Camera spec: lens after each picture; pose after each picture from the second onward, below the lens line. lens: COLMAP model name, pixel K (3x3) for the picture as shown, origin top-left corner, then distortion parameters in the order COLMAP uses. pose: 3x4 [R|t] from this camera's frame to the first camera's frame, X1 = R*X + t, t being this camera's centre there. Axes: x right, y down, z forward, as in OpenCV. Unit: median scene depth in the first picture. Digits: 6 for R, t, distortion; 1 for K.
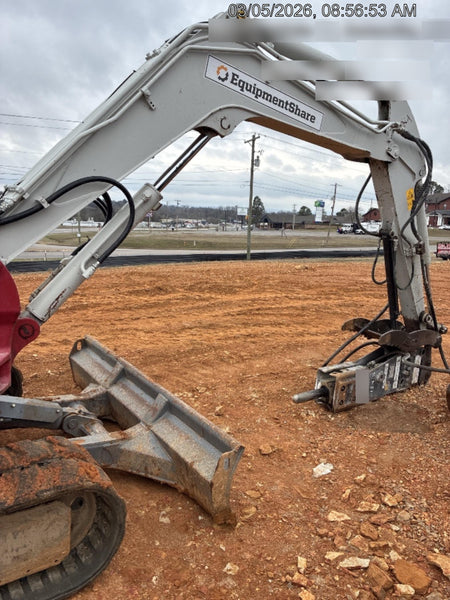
lens RADIAL K [[423.2, 0, 248.8], [0, 423.2, 300.7], [0, 0, 1]] dist [0.052848, -0.050173]
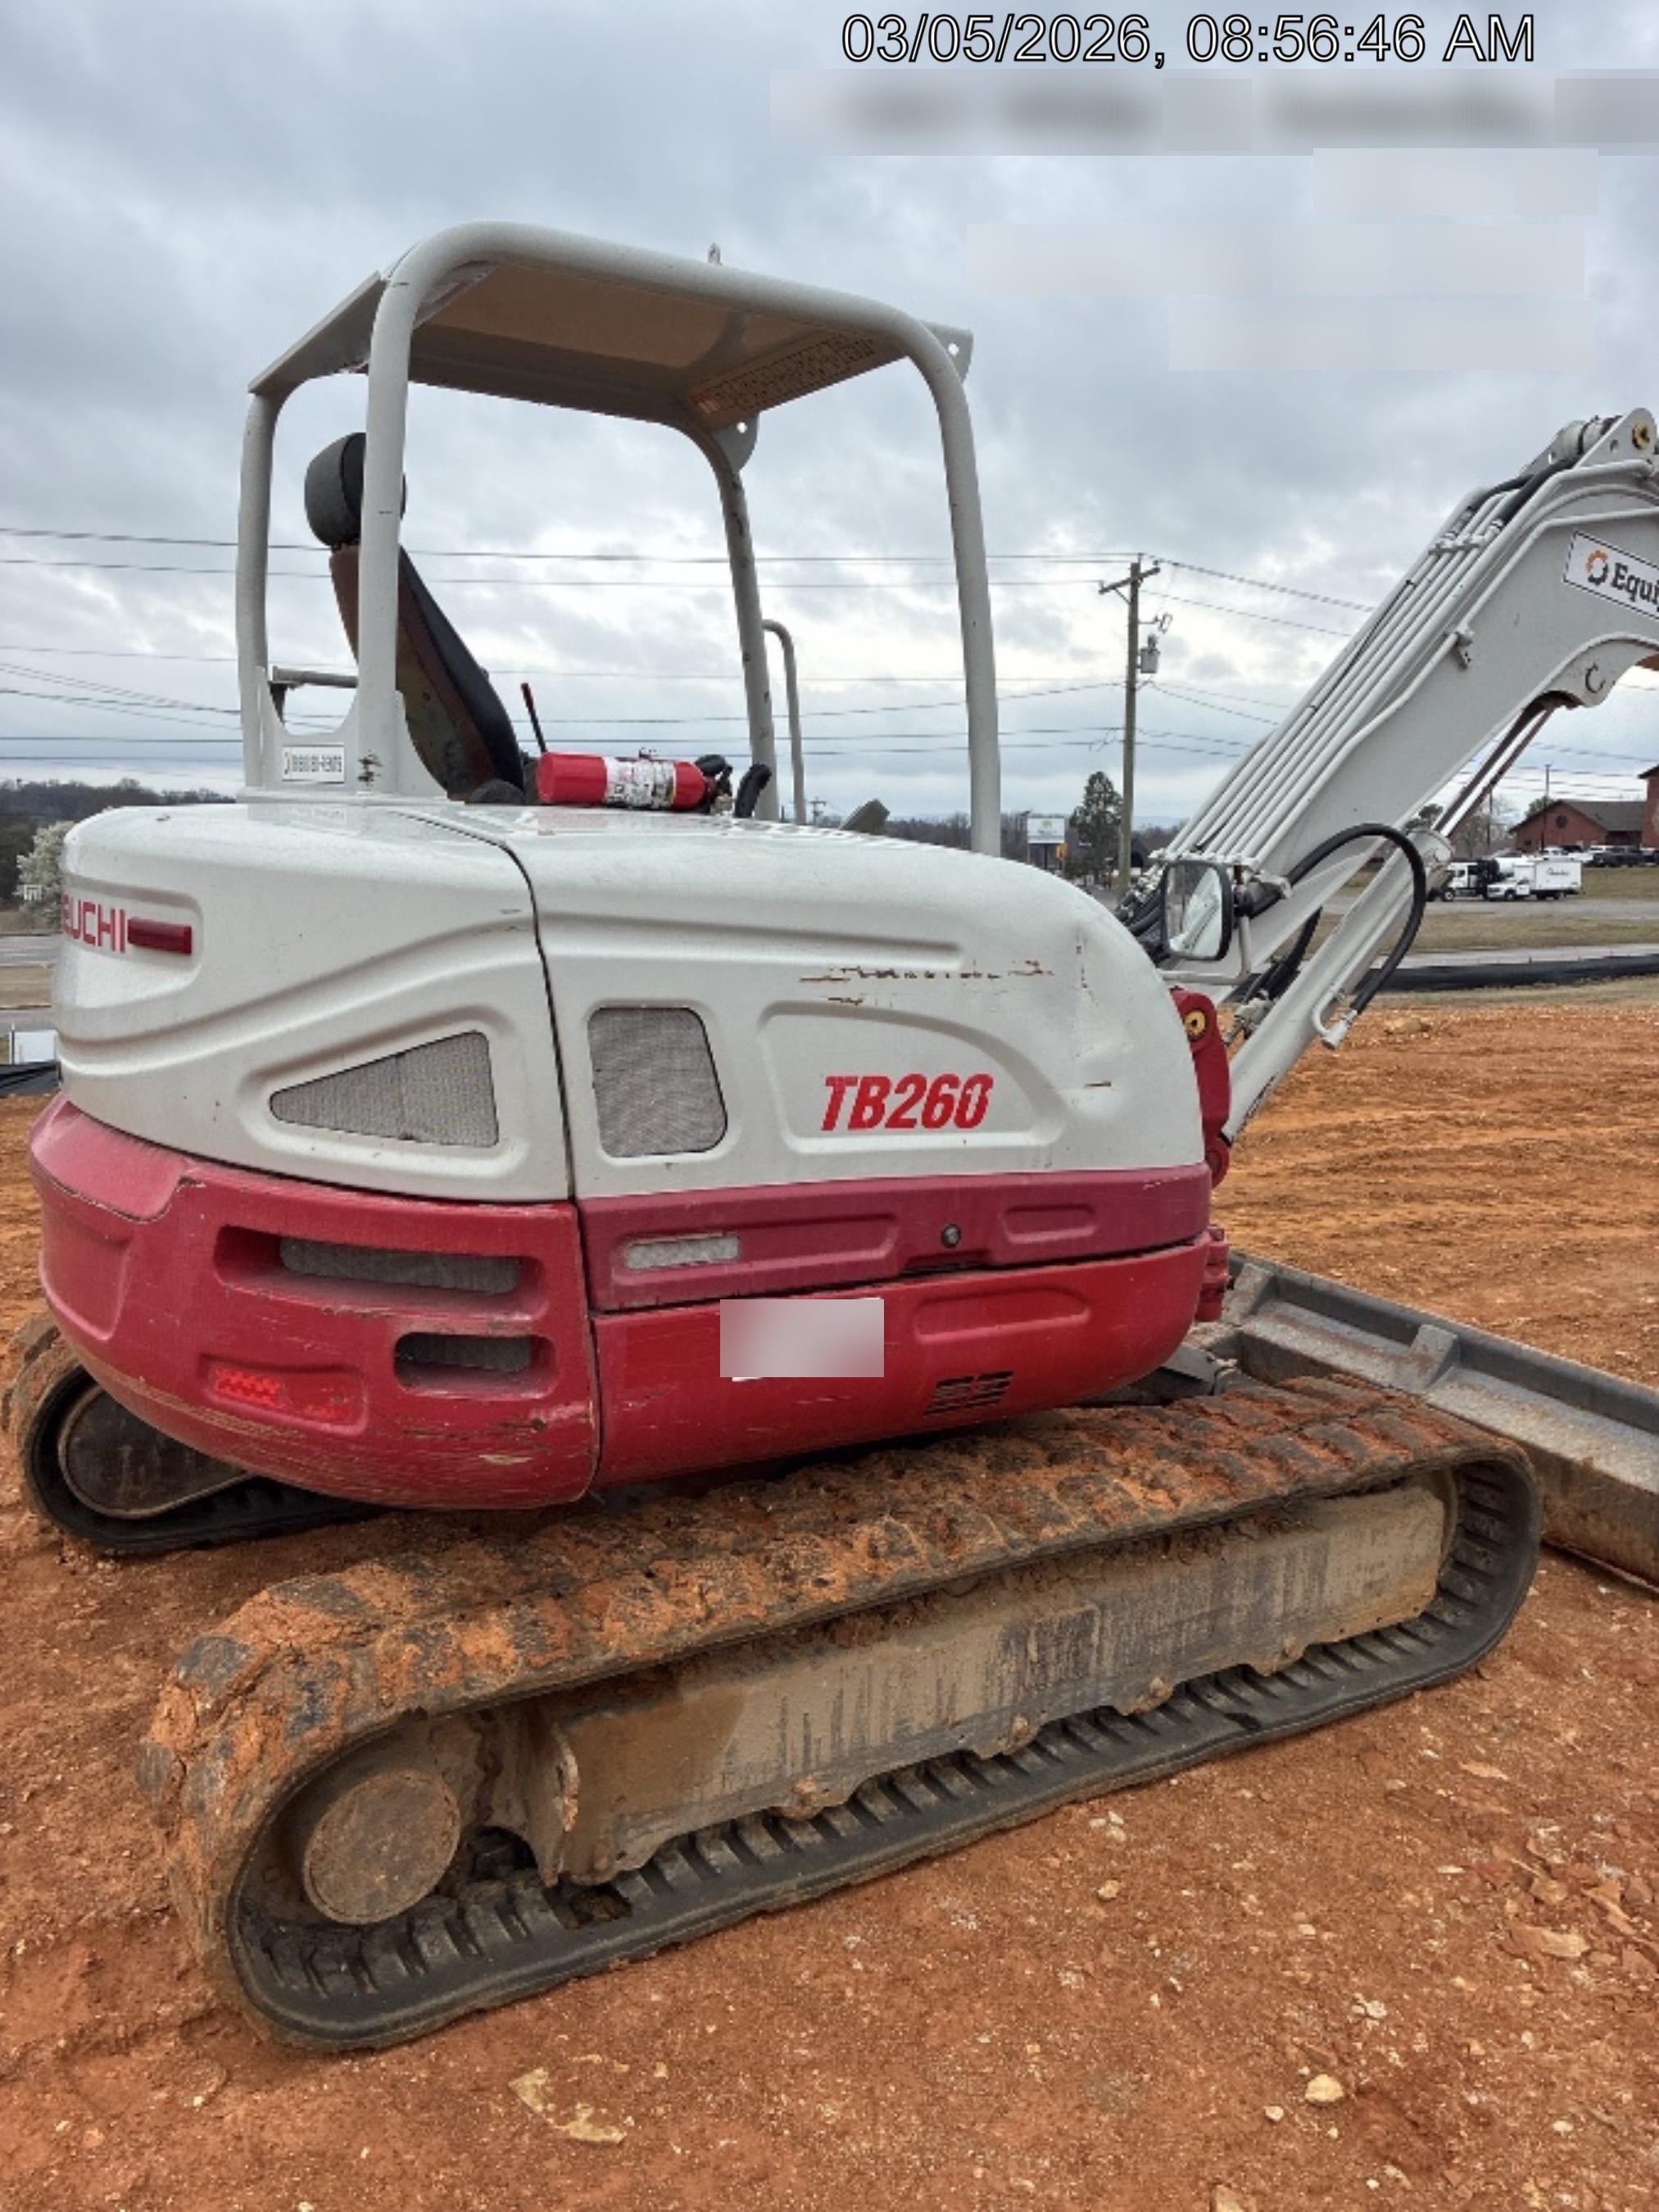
lens RADIAL K [[1656.8, 0, 812.5], [0, 1656.8, 1120.9], [0, 0, 1]] dist [0.046005, -0.051309]
pose [[0.994696, -0.017339, -0.101388, -0.488515], [0.014248, 0.999414, -0.031137, 0.047660], [0.101868, 0.029527, 0.994360, -0.526284]]
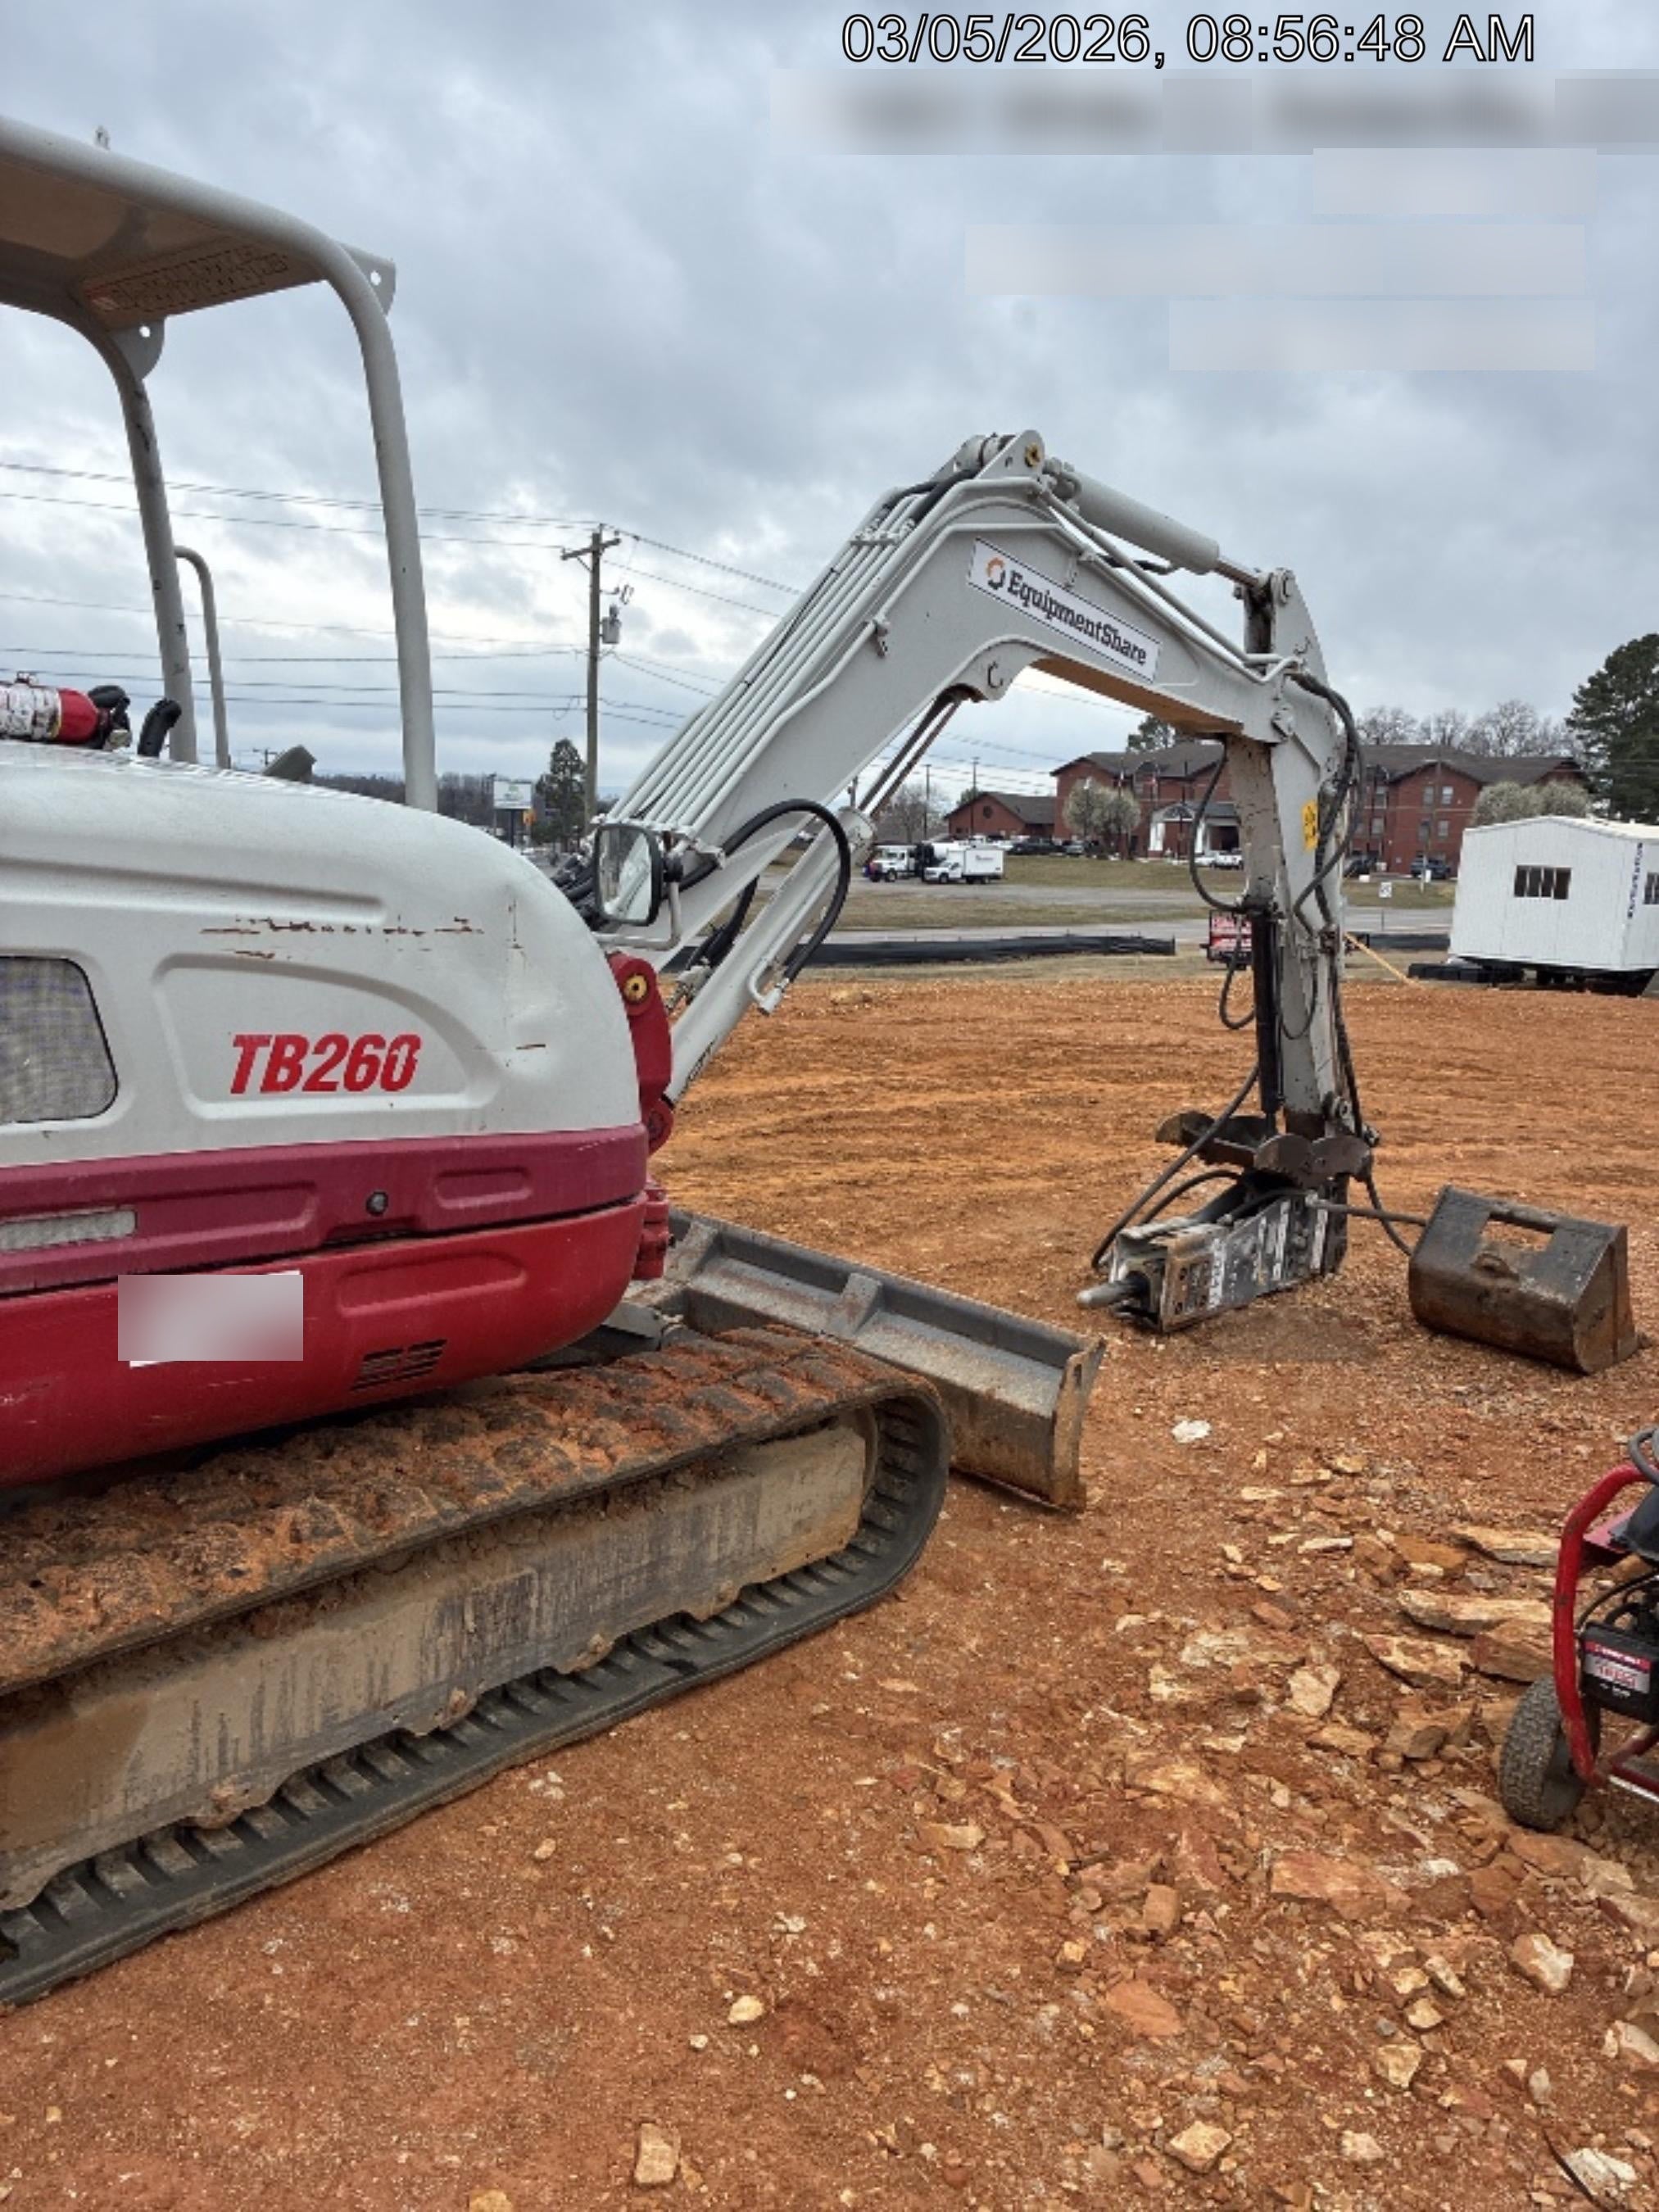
lens RADIAL K [[1656.4, 0, 813.1], [0, 1656.4, 1114.2], [0, 0, 1]] dist [0.058417, -0.067888]
pose [[0.977161, -0.027006, 0.210778, -0.467978], [0.029660, 0.999515, -0.009441, 0.051588], [-0.210420, 0.015477, 0.977488, -0.521971]]
